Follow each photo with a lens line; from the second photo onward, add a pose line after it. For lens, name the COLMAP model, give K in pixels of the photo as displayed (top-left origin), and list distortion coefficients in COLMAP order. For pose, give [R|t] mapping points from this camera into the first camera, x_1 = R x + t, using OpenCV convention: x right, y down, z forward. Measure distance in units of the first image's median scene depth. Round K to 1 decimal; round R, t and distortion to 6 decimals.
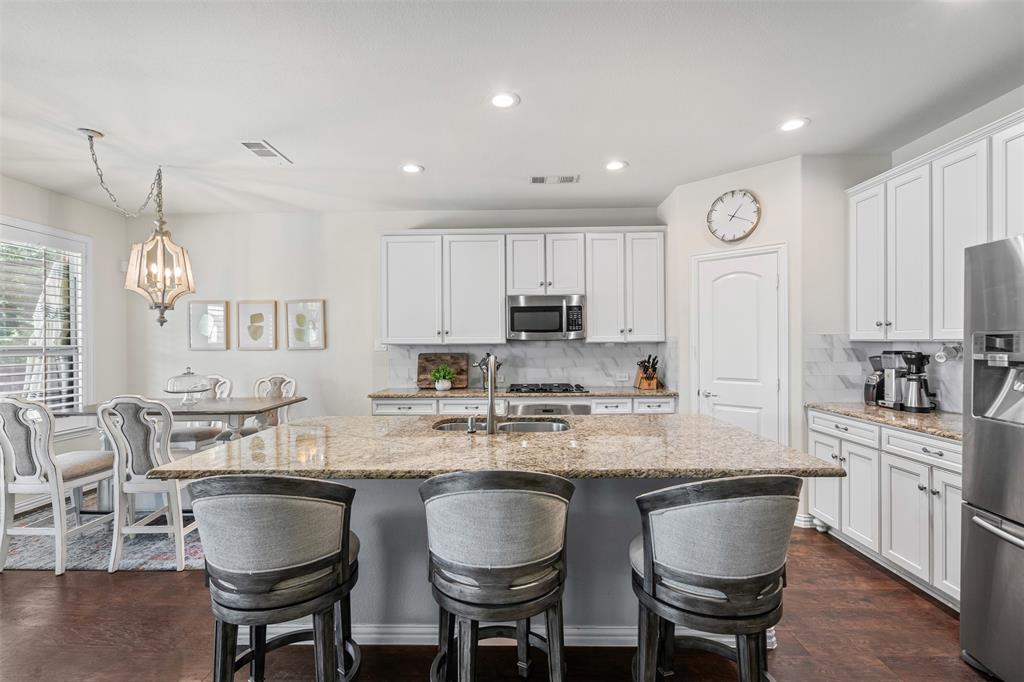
lens RADIAL K [[473.0, 0, 514.7], [0, 473.0, 341.5], [0, 0, 1]] dist [-0.006164, 0.002603]
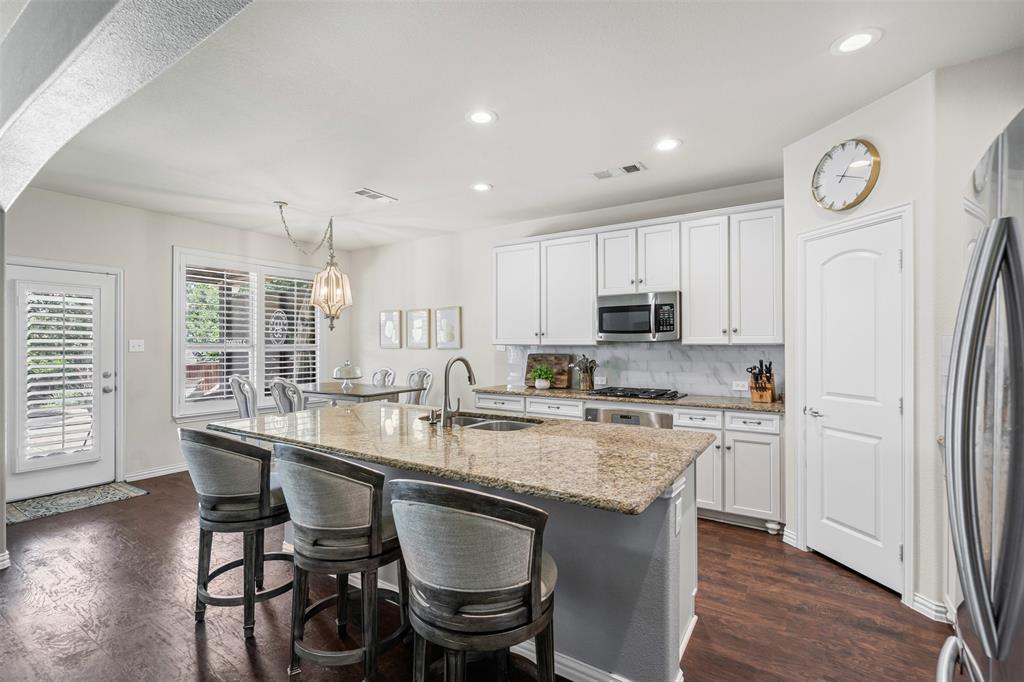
lens RADIAL K [[473.0, 0, 504.8], [0, 473.0, 339.4], [0, 0, 1]] dist [-0.006164, 0.002603]
pose [[0.843544, 0.001184, -0.537058, 0.373764], [-0.003547, 0.999988, -0.003365, -0.003315], [0.537048, 0.004743, 0.843538, 0.081055]]
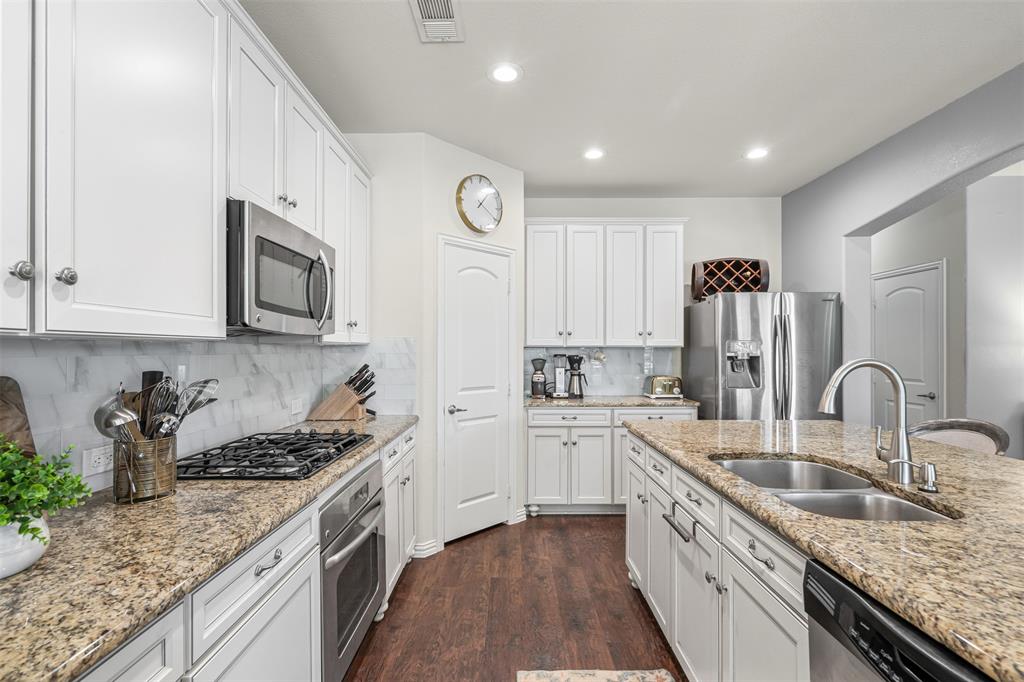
lens RADIAL K [[473.0, 0, 518.4], [0, 473.0, 347.5], [0, 0, 1]] dist [-0.006164, 0.002603]
pose [[-0.026481, 0.014192, 0.999549, -0.383760], [-0.002011, 0.999896, -0.014250, 0.015329], [-0.999647, -0.002387, -0.026450, 0.864153]]
